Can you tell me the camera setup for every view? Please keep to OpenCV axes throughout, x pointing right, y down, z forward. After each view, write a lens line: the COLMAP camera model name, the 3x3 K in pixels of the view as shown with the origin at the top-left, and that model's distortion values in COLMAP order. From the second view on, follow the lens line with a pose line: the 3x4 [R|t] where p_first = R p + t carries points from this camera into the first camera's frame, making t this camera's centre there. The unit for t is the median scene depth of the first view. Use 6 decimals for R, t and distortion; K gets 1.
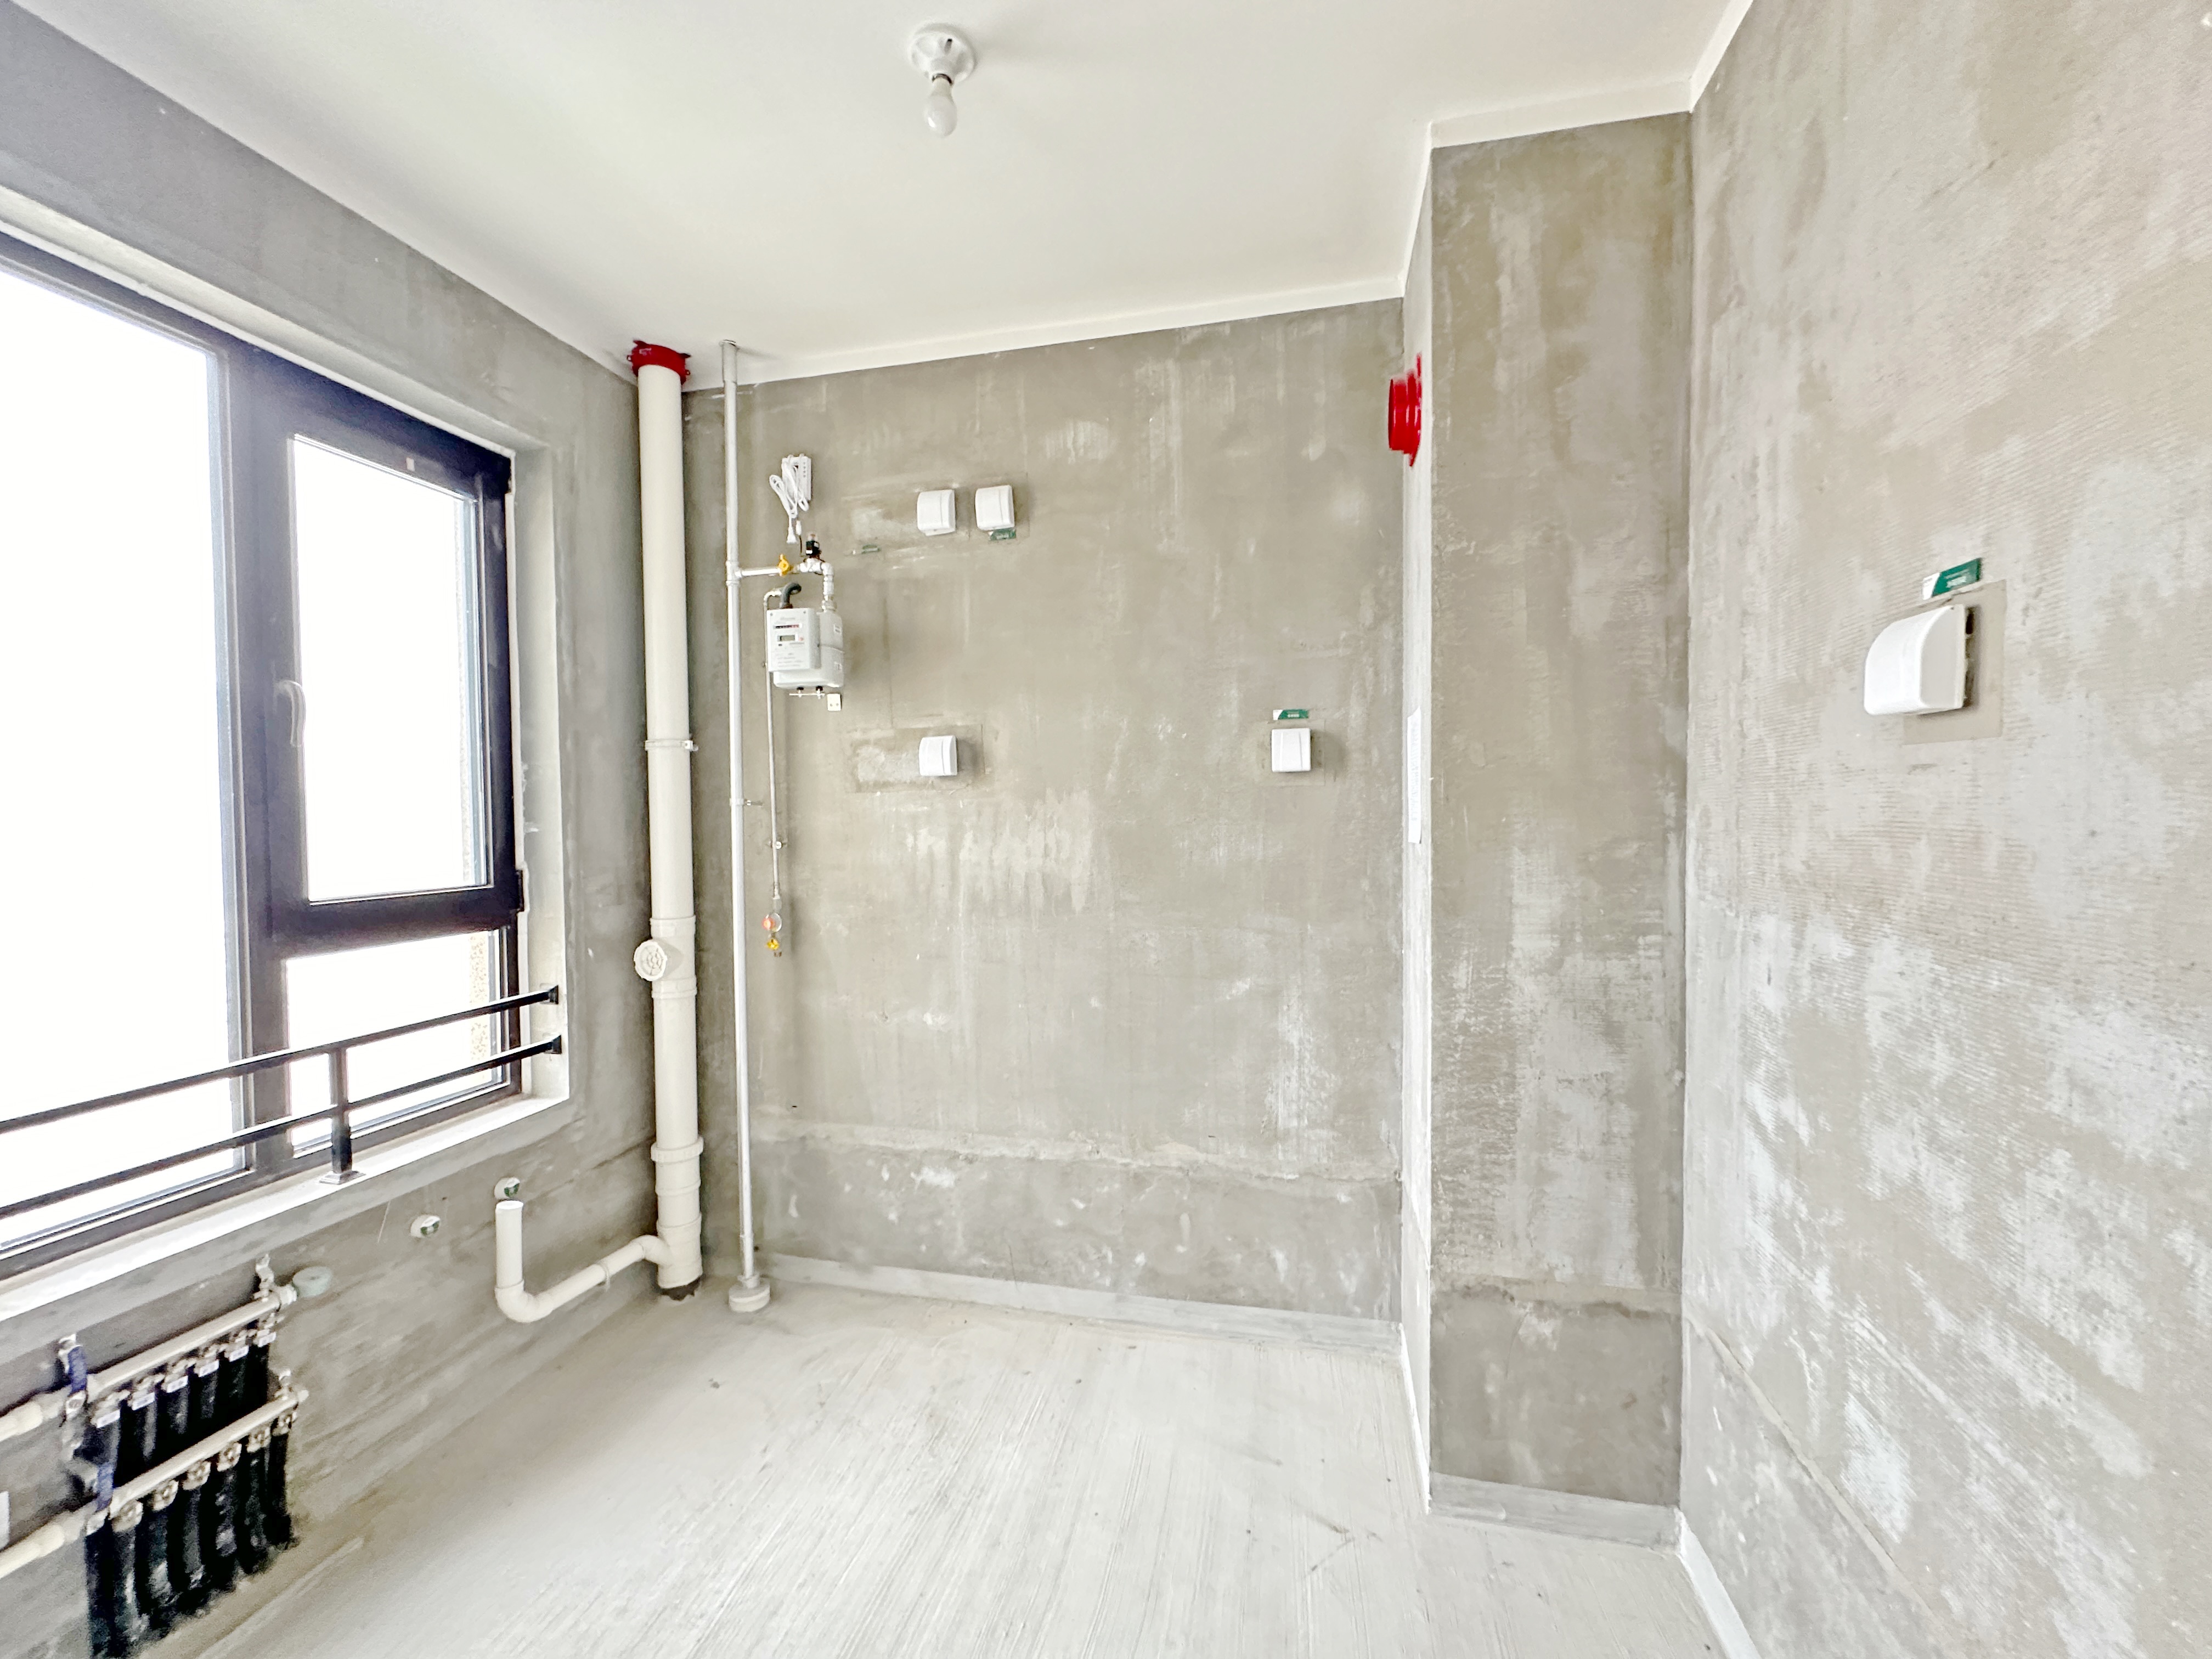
lens RADIAL K [[879.2, 0, 1111.2], [0, 879.2, 833.1], [0, 0, 1]] dist [-0.002118, -0.000199]
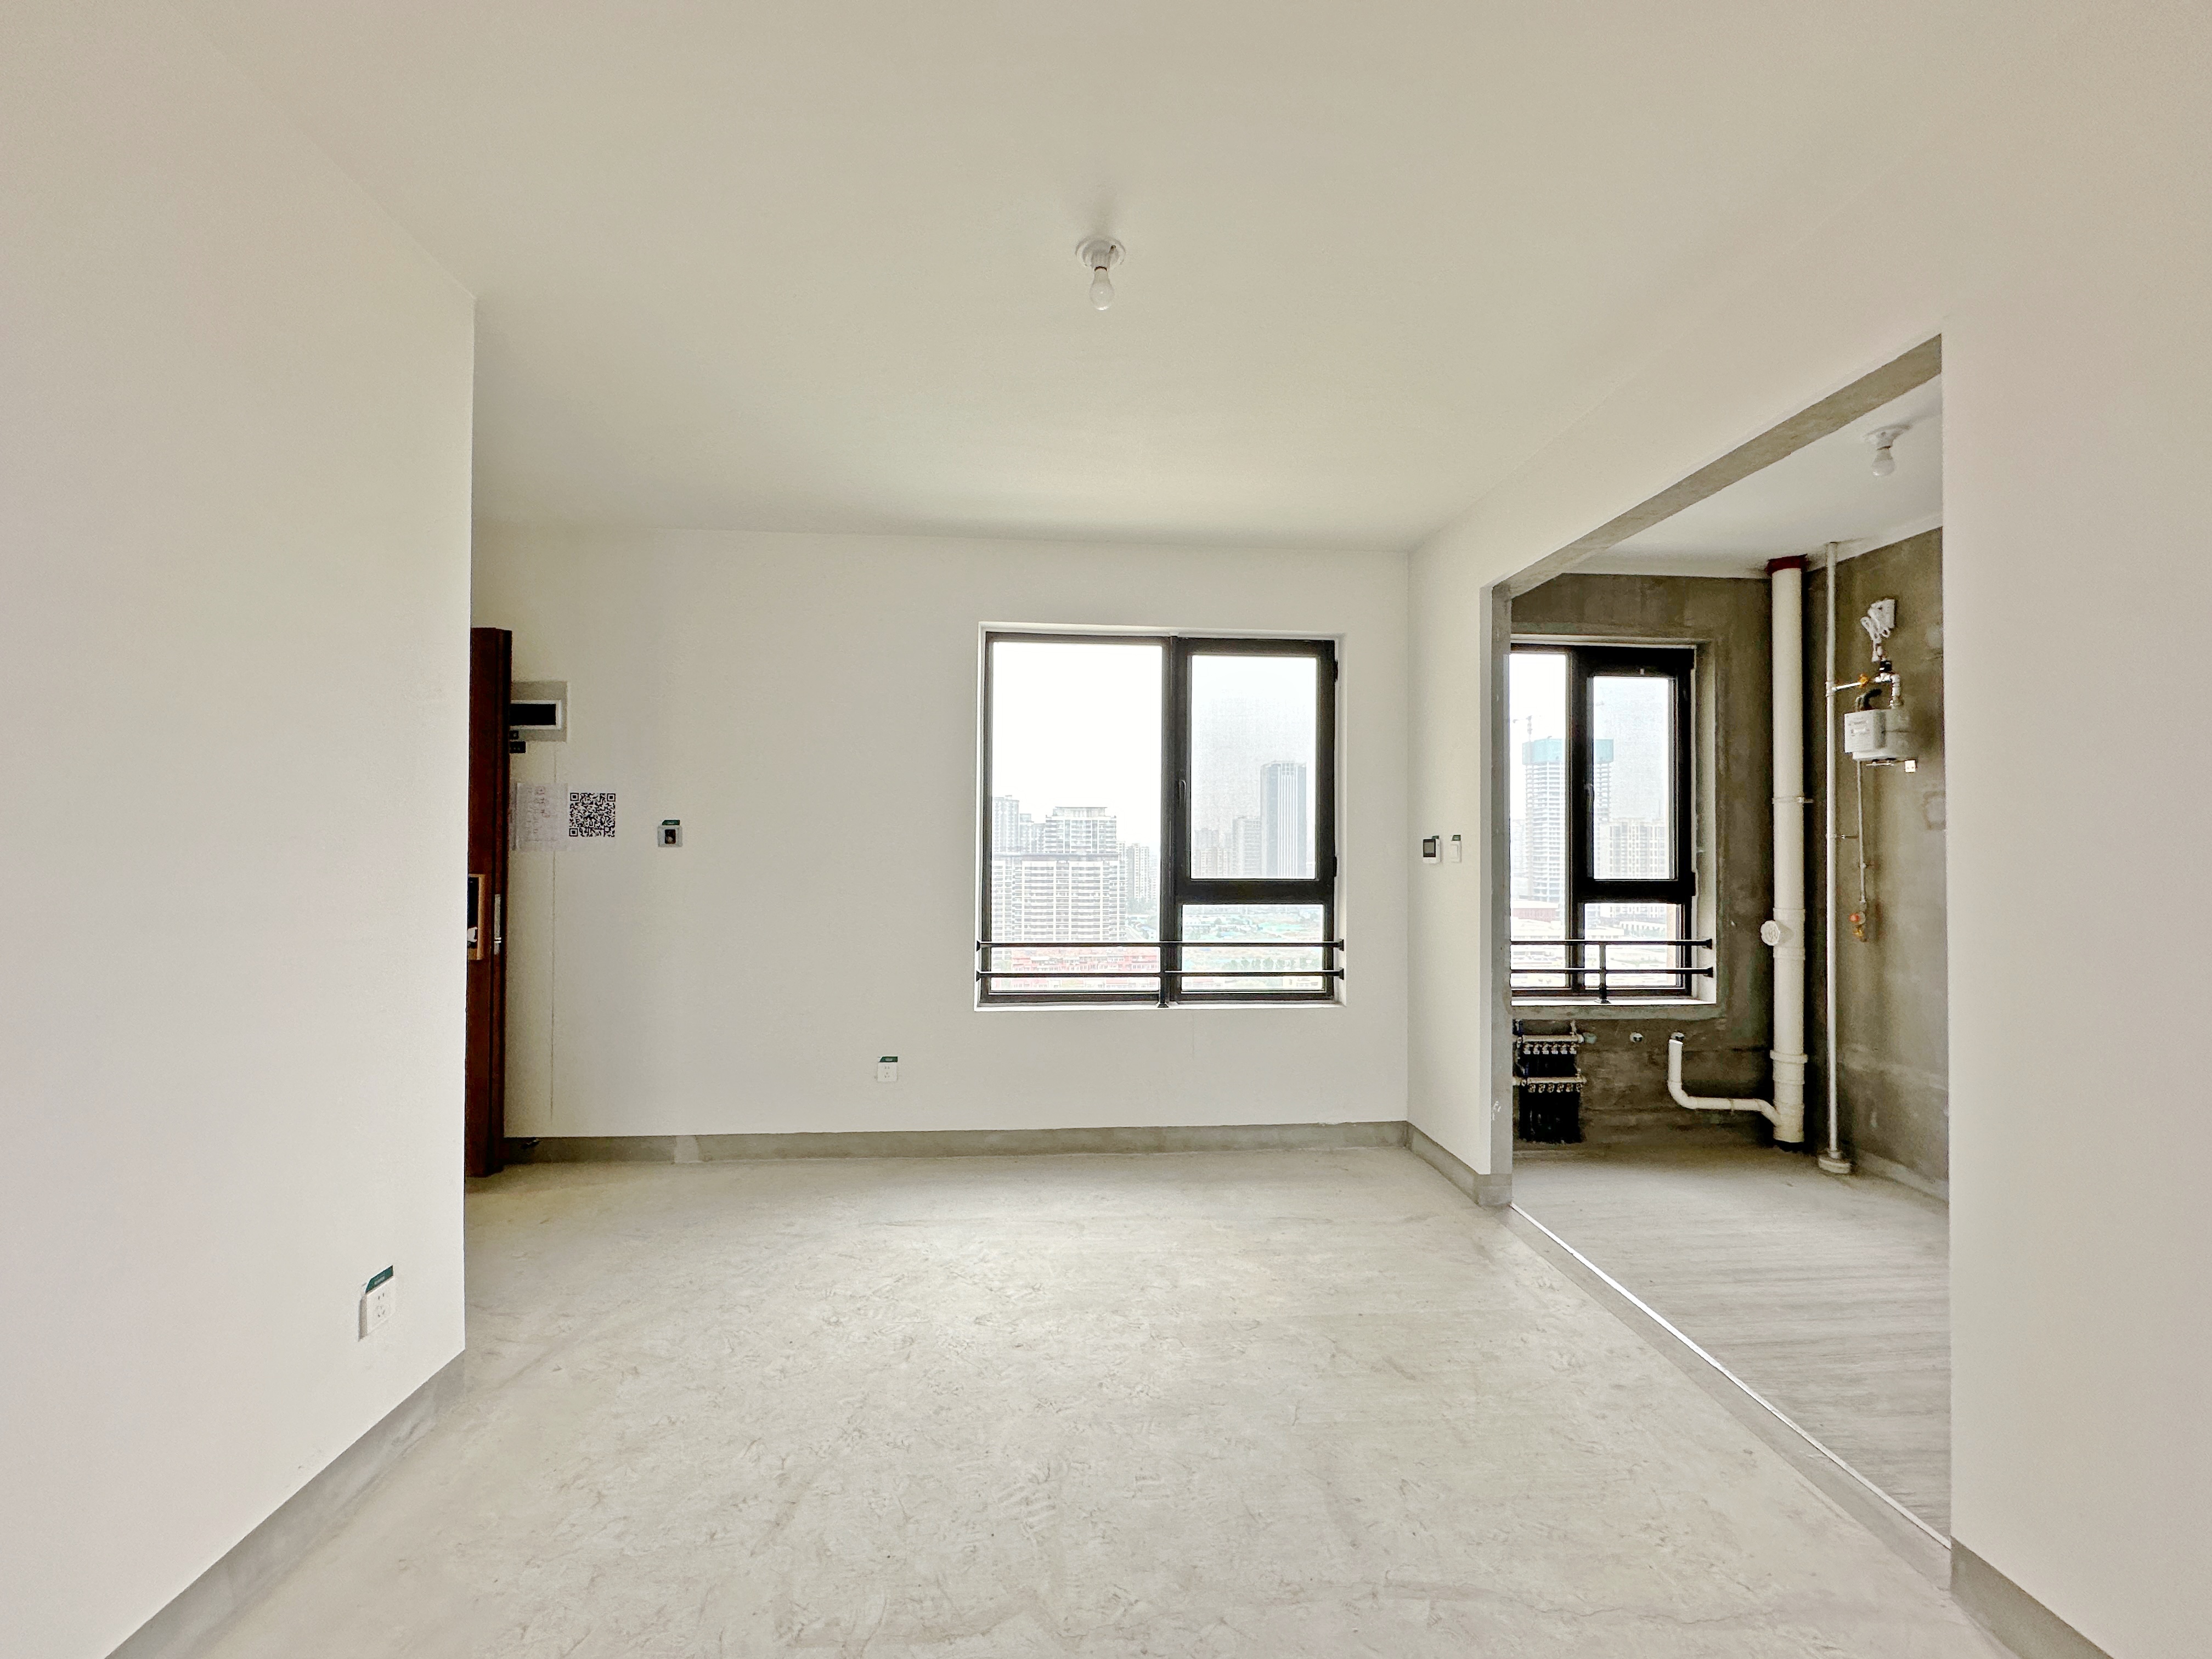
lens RADIAL K [[879.2, 0, 1111.2], [0, 879.2, 833.1], [0, 0, 1]] dist [-0.002118, -0.000199]
pose [[0.294735, 0.005916, -0.955561, 0.709879], [-0.027567, 0.999617, -0.002314, -0.002601], [0.955181, 0.027024, 0.294785, -0.693138]]
